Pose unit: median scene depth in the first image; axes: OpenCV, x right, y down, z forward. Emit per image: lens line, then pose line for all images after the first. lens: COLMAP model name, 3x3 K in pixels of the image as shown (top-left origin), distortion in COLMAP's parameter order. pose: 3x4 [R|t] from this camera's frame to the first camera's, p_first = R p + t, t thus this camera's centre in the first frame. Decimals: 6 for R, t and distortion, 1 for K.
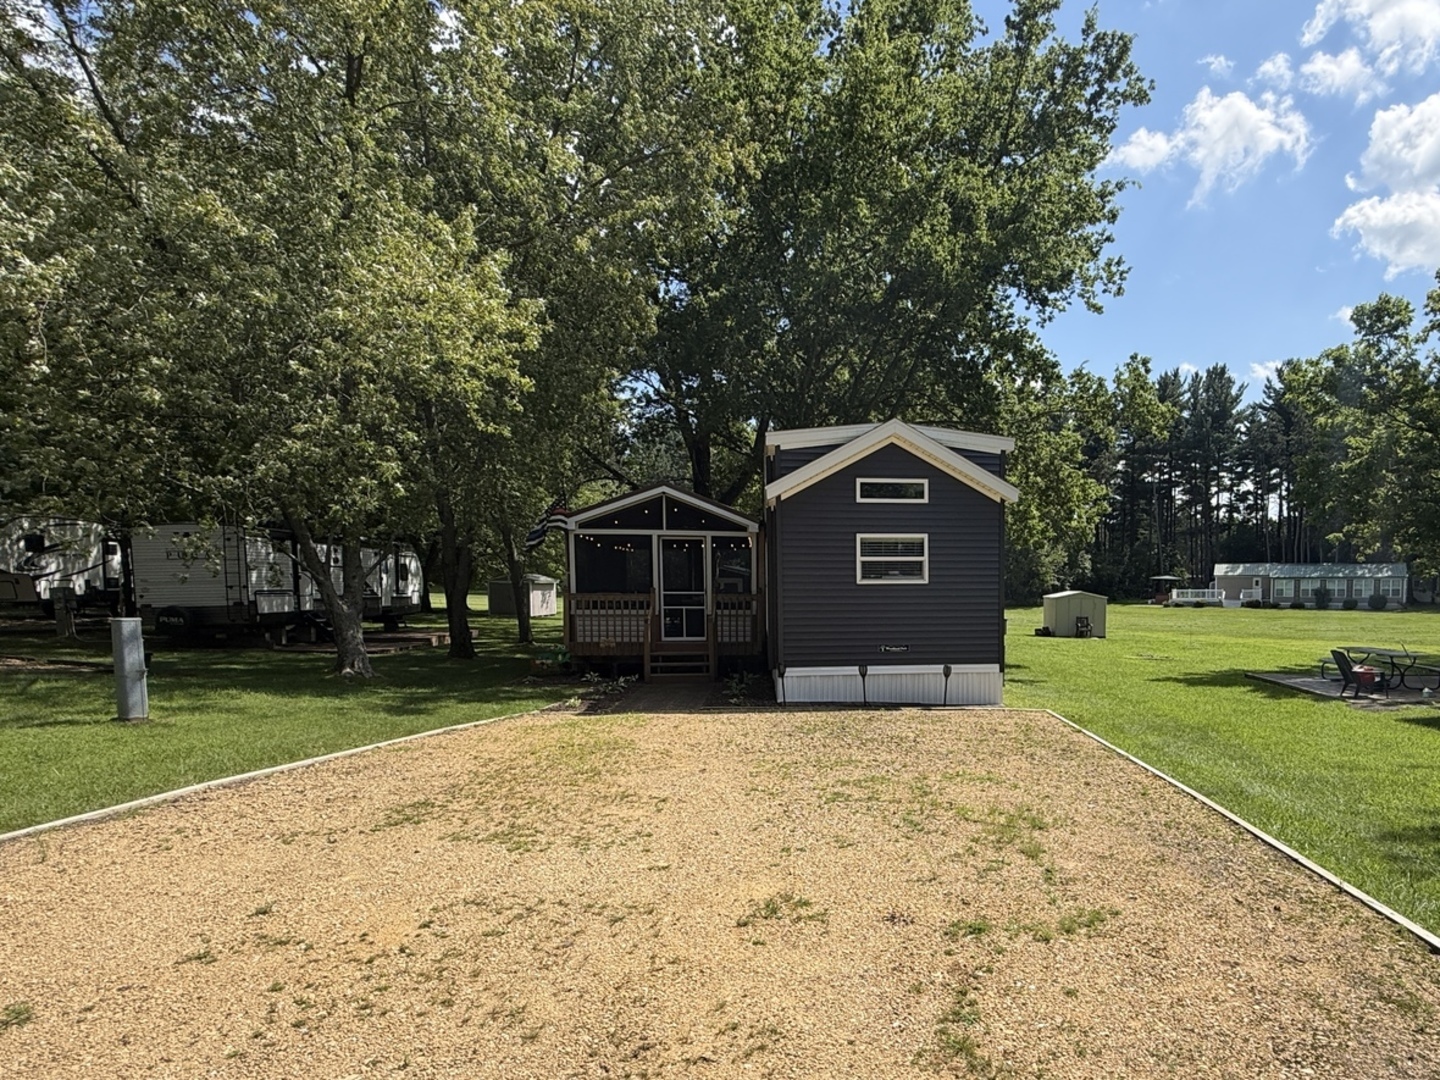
lens RADIAL K [[790.5, 0, 719.6], [0, 790.5, 549.6], [0, 0, 1]] dist [0.024349, 0.000070]
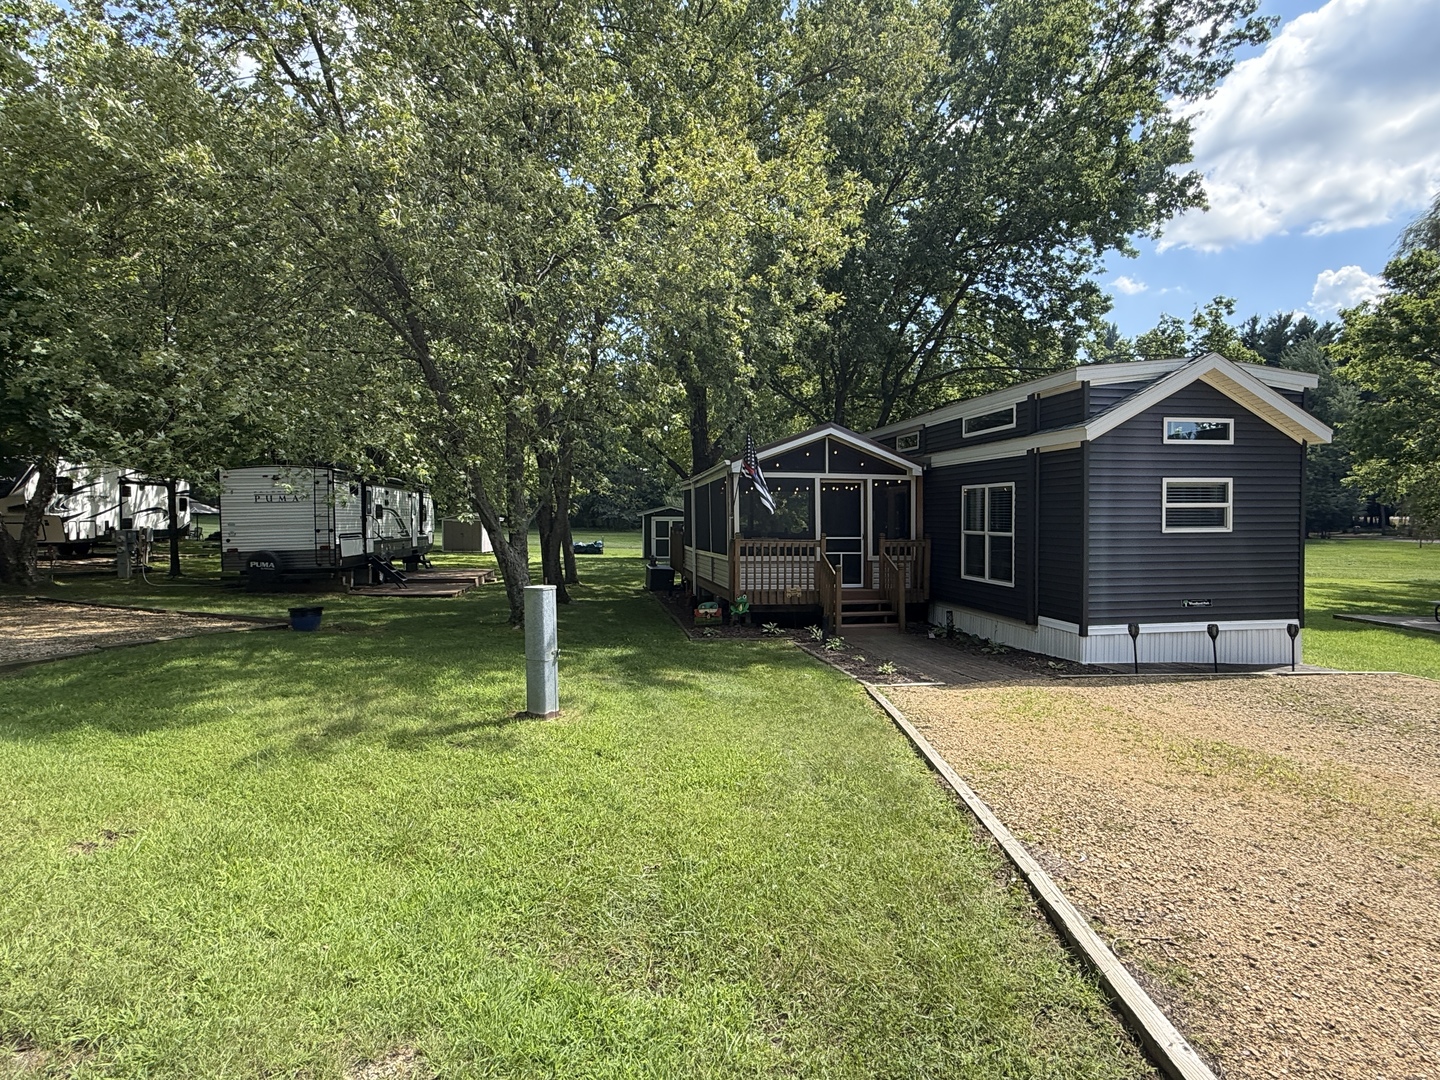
lens RADIAL K [[726.6, 0, 720.0], [0, 726.6, 540.0], [0, 0, 1]] dist [0.000689, -0.000095]
pose [[0.998449, -0.004452, 0.055500, -0.252429], [0.000648, 0.997660, 0.068364, -0.004155], [-0.055674, -0.068222, 0.996116, 0.121608]]
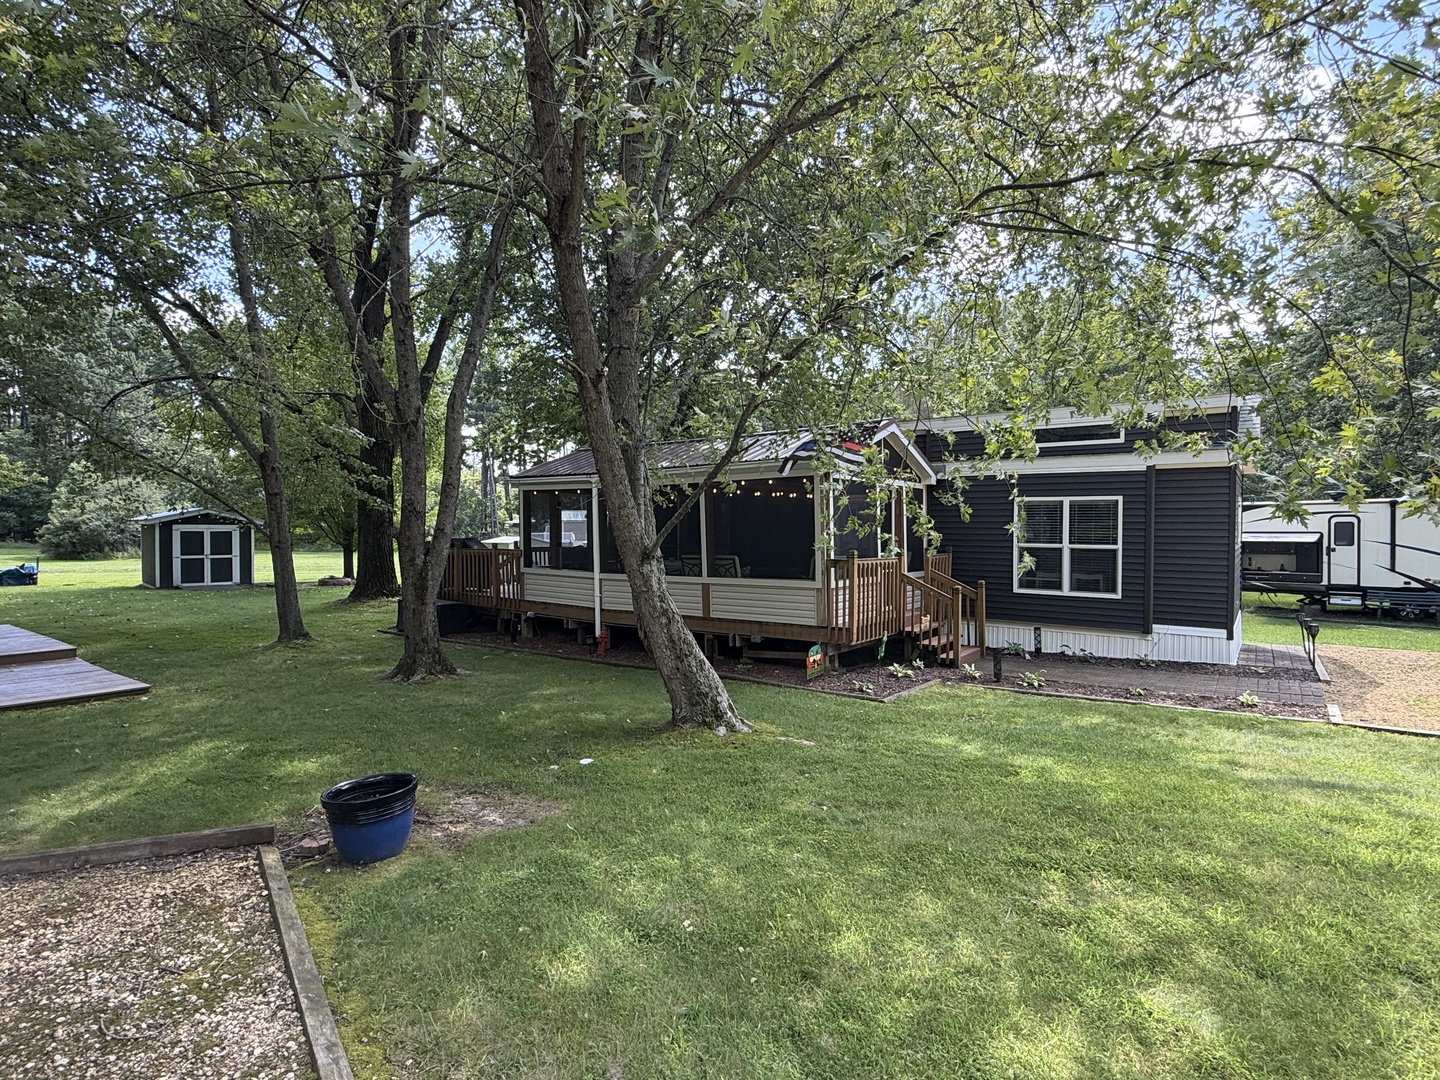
lens RADIAL K [[726.6, 0, 720.0], [0, 726.6, 540.0], [0, 0, 1]] dist [0.000689, -0.000095]
pose [[0.702113, -0.019545, 0.711798, -0.737014], [-0.024112, 0.998397, 0.051198, 0.004911], [-0.711657, -0.053110, 0.700516, 0.600638]]
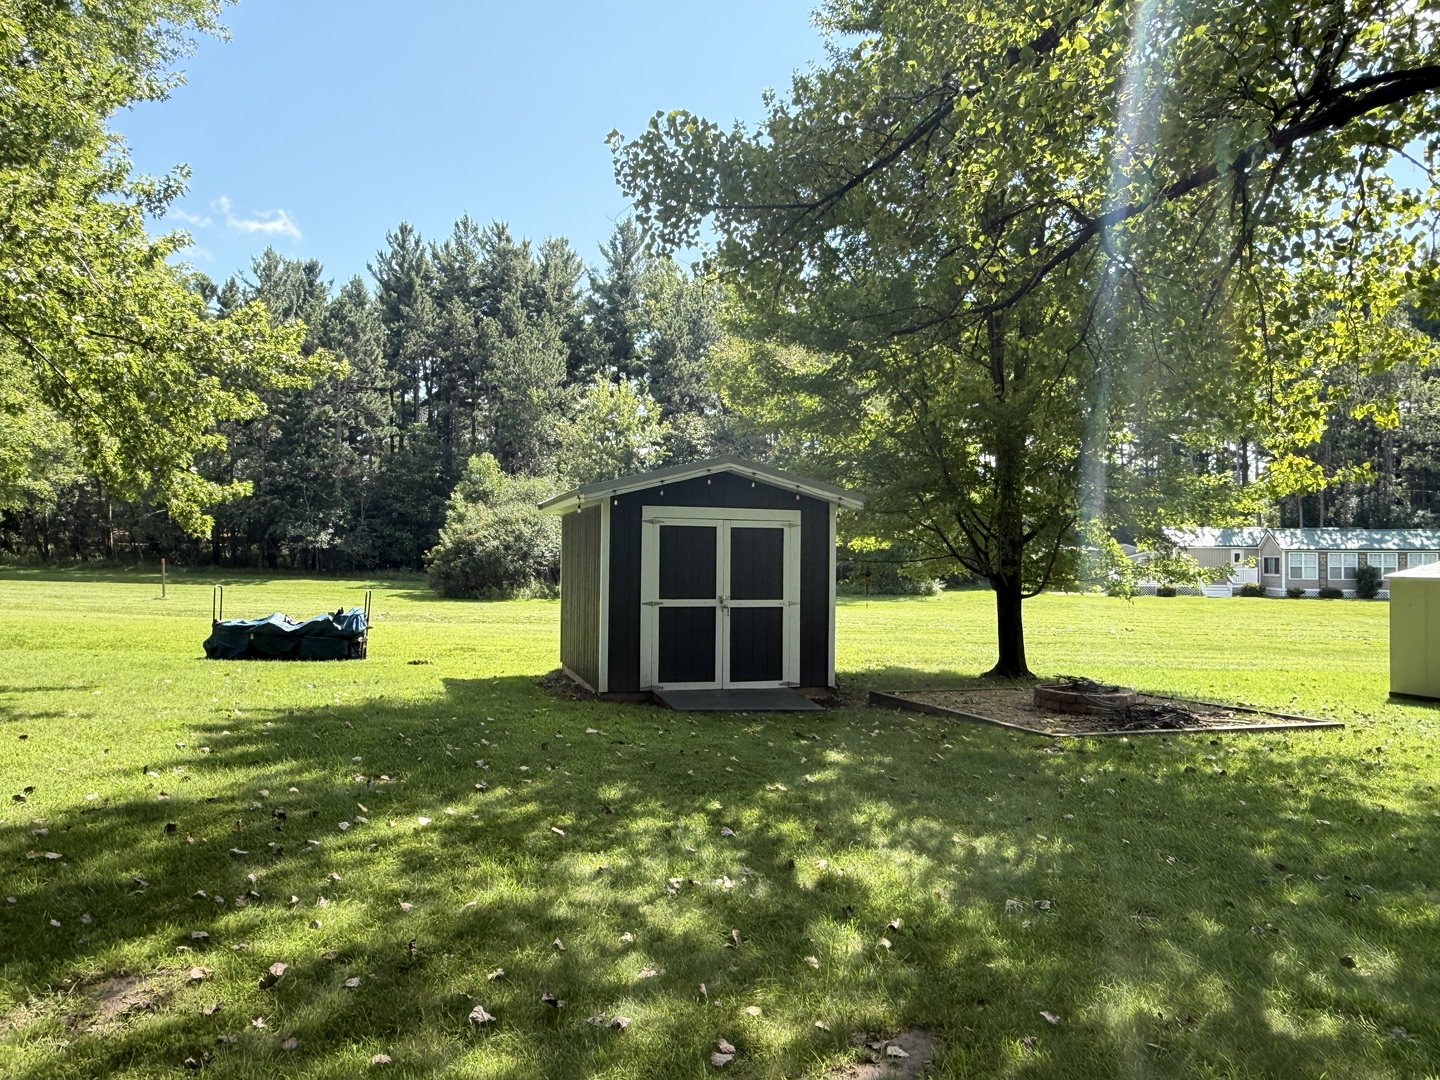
lens RADIAL K [[1016.1, 0, 720.0], [0, 1016.1, 540.0], [0, 0, 1]] dist [0.000199, 0.000005]
pose [[0.957229, 0.012209, 0.289075, -0.570003], [-0.017660, 0.999712, 0.016256, 0.117369], [-0.288793, -0.020666, 0.957168, 2.173945]]
